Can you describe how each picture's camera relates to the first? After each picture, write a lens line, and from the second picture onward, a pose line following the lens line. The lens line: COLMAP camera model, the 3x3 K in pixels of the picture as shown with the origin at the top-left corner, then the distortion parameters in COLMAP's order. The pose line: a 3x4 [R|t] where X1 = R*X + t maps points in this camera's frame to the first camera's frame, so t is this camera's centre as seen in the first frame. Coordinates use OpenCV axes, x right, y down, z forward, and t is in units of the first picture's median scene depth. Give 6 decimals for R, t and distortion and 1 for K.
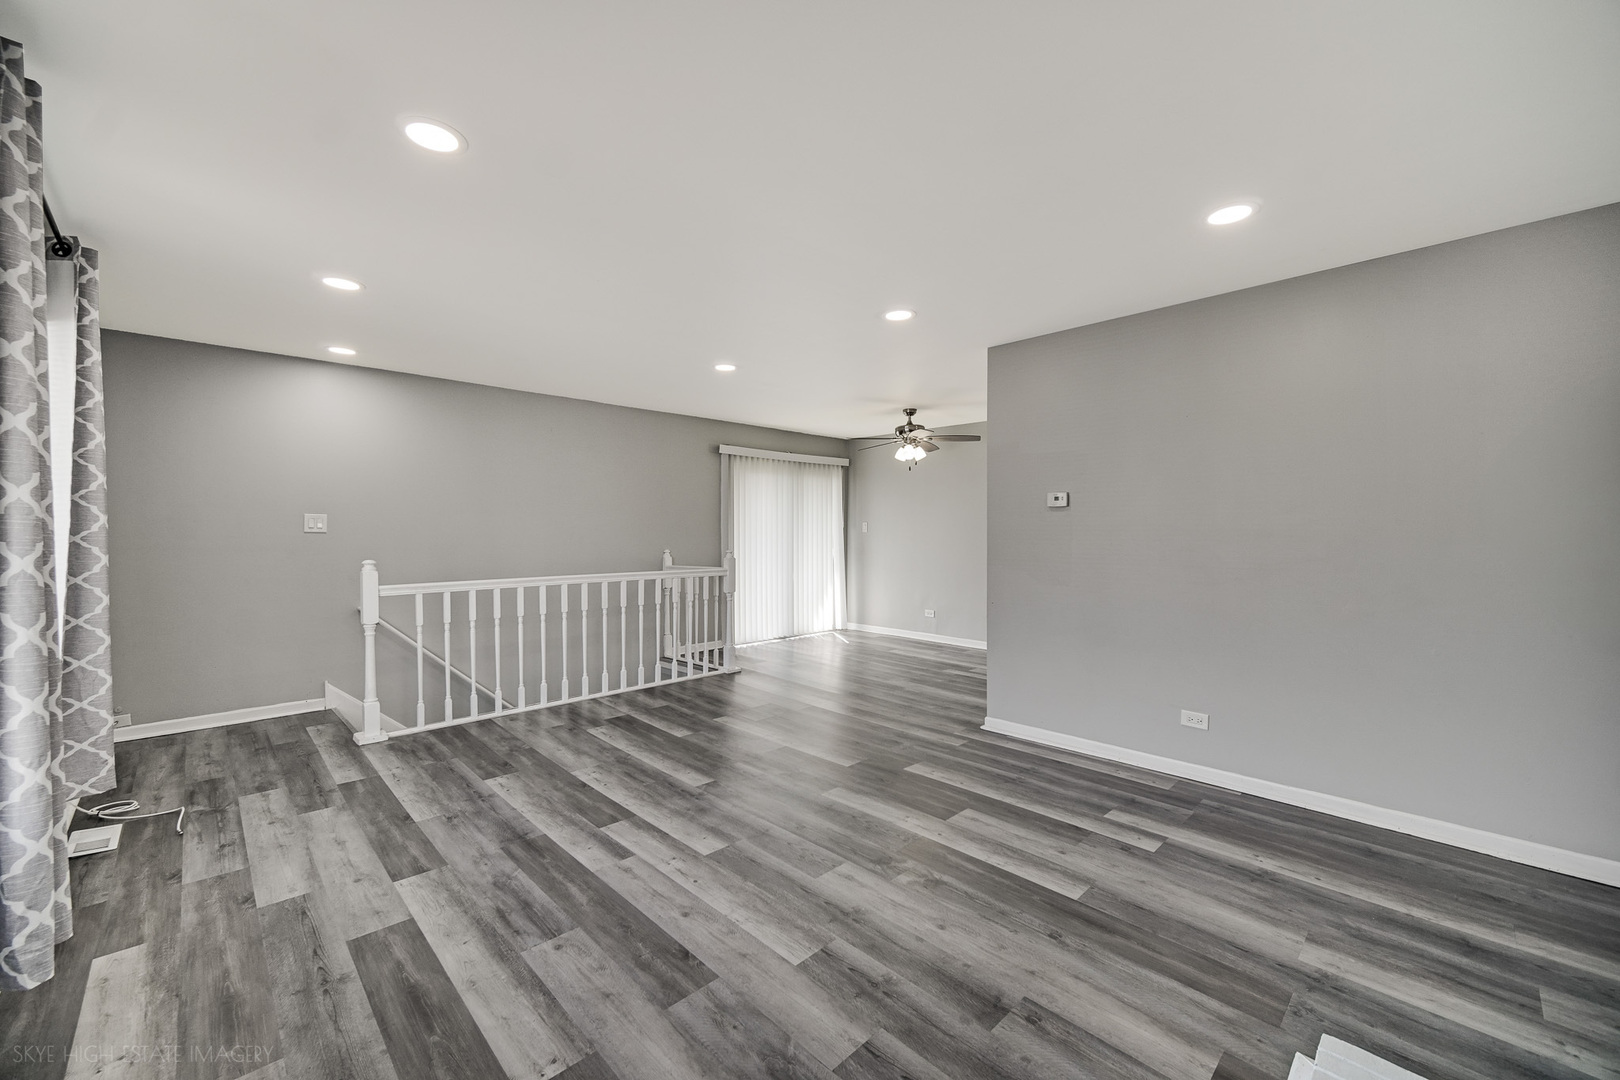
lens RADIAL K [[641.0, 0, 815.8], [0, 641.0, 539.2], [0, 0, 1]] dist [-0.000226, 0.000171]
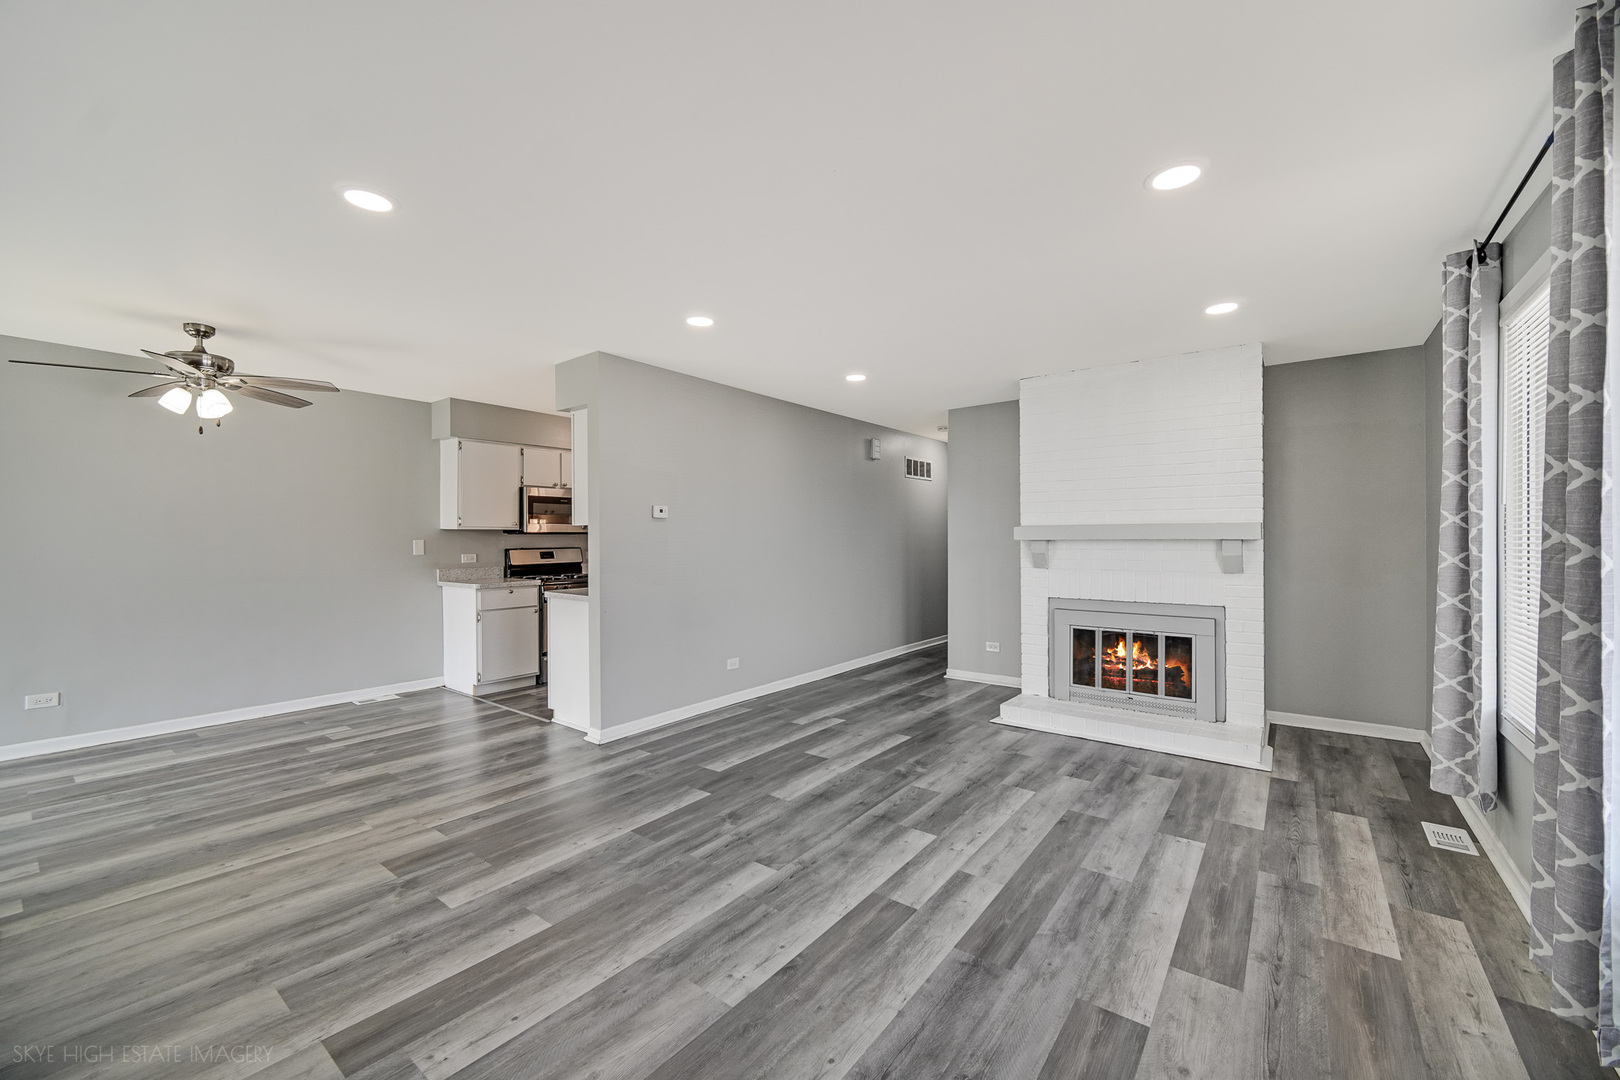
lens RADIAL K [[641.0, 0, 802.9], [0, 641.0, 533.9], [0, 0, 1]] dist [-0.000226, 0.000171]
pose [[-0.136145, 0.008651, 0.990651, -1.207441], [0.013666, 0.999883, -0.006854, -0.015463], [-0.990595, 0.012605, -0.136248, 1.347780]]
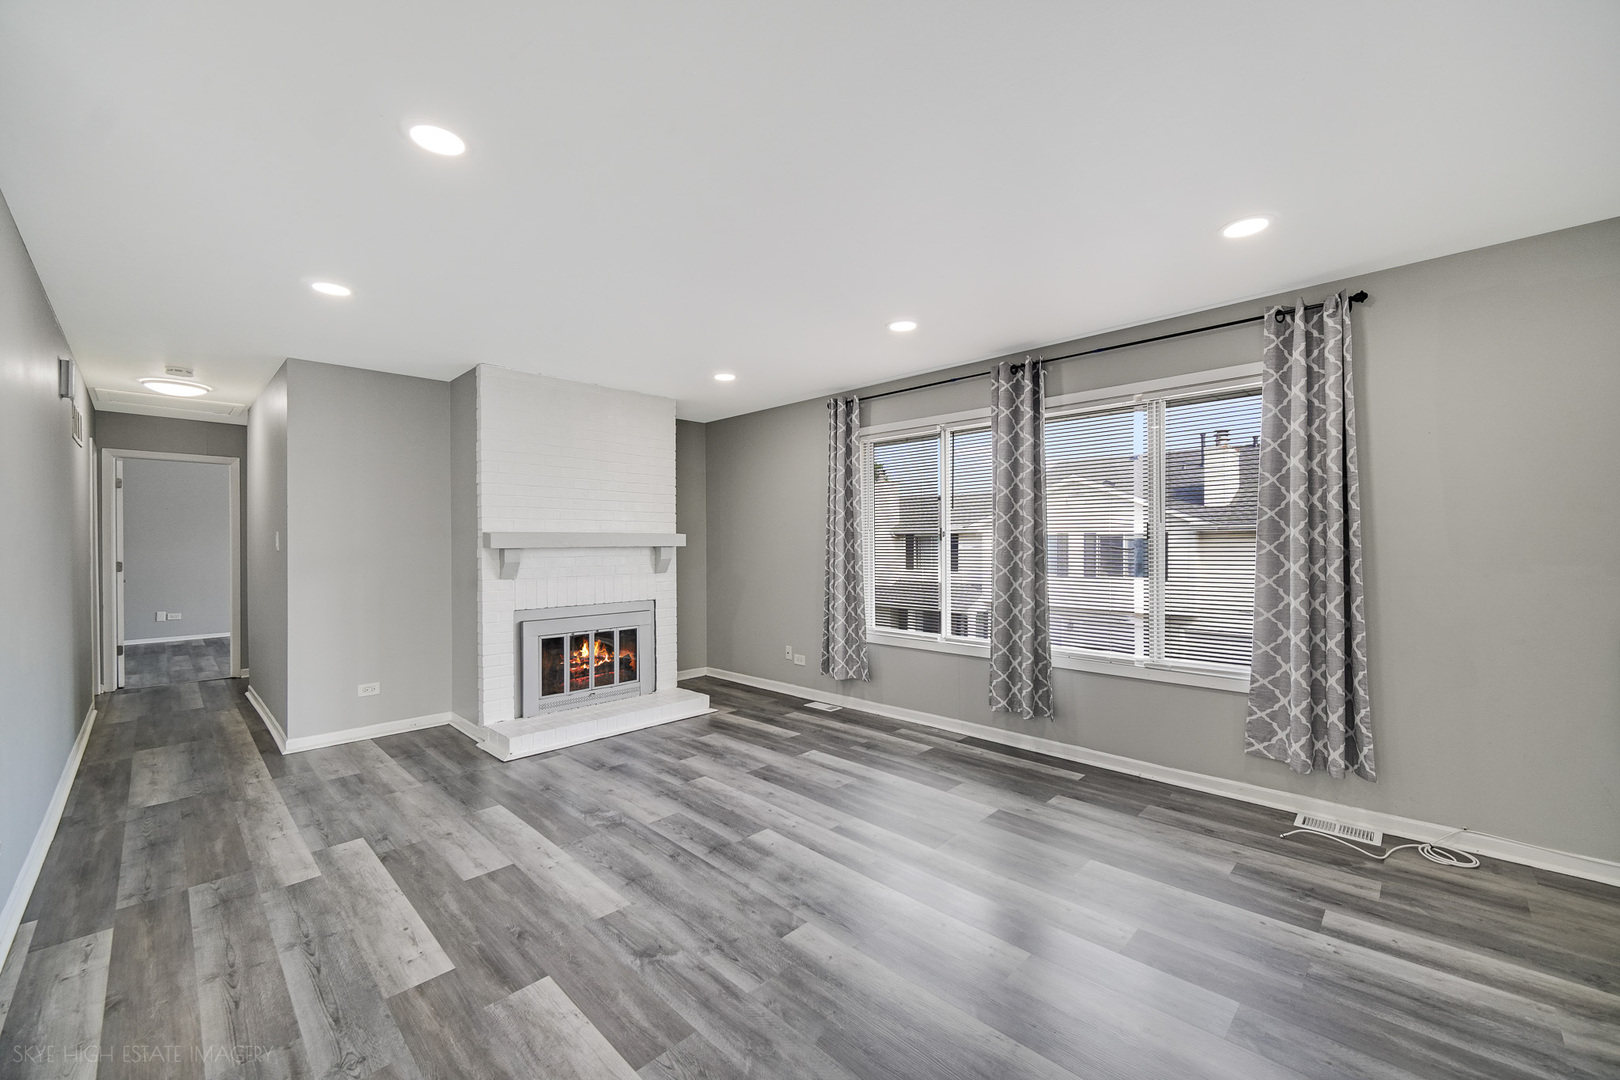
lens RADIAL K [[641.0, 0, 815.4], [0, 641.0, 546.4], [0, 0, 1]] dist [-0.000226, 0.000171]
pose [[-0.999719, 0.005598, -0.023039, -0.231108], [0.005215, 0.999847, 0.016690, -0.028971], [0.023129, 0.016565, -0.999595, 2.107348]]
